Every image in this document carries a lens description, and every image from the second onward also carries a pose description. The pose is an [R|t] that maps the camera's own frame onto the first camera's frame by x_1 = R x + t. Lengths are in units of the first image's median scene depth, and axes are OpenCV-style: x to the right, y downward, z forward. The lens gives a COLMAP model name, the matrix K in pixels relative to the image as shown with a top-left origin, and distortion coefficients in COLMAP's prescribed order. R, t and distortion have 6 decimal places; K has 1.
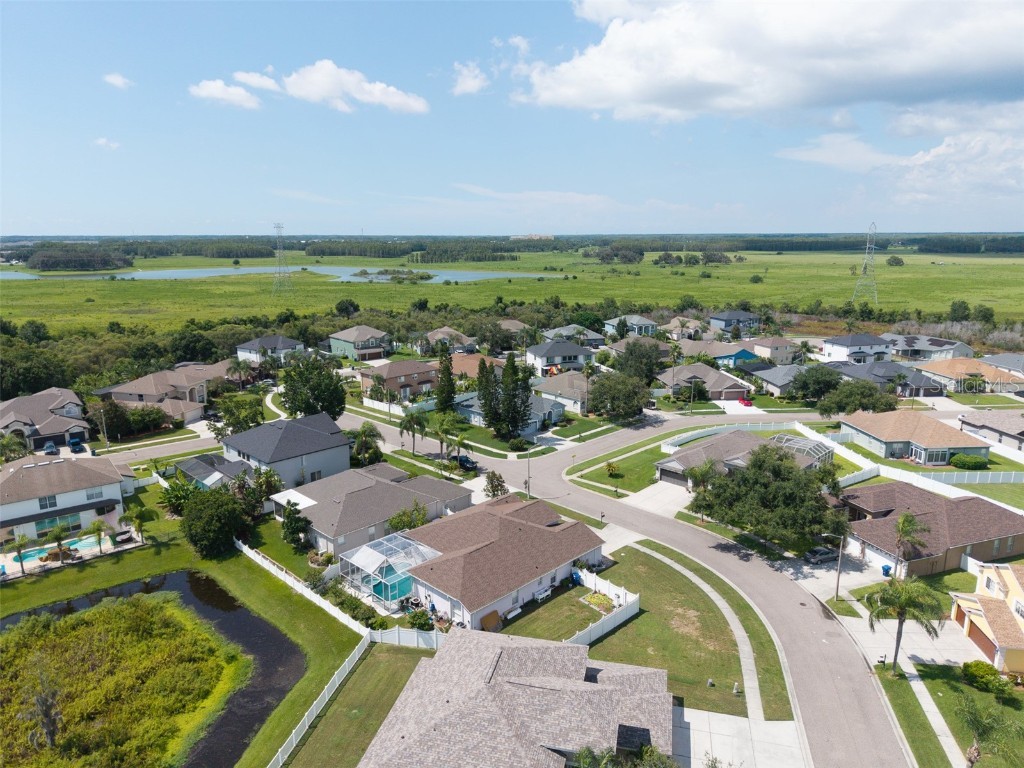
lens RADIAL K [[683.3, 0, 508.4], [0, 683.3, 383.7], [0, 0, 1]] dist [0.036747, -0.046196]
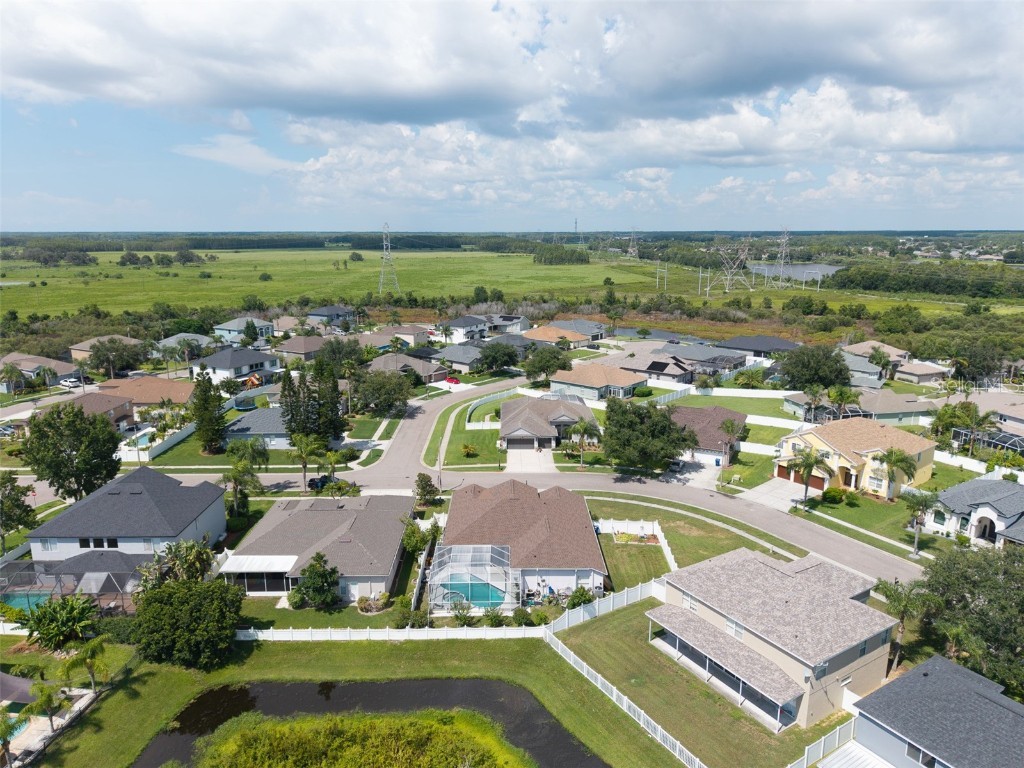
lens RADIAL K [[683.3, 0, 508.4], [0, 683.3, 383.7], [0, 0, 1]] dist [0.036747, -0.046196]
pose [[0.702604, -0.151445, 0.695278, -0.536264], [0.150178, 0.986640, 0.063148, -0.037090], [-0.695553, 0.060047, 0.715961, 0.181345]]
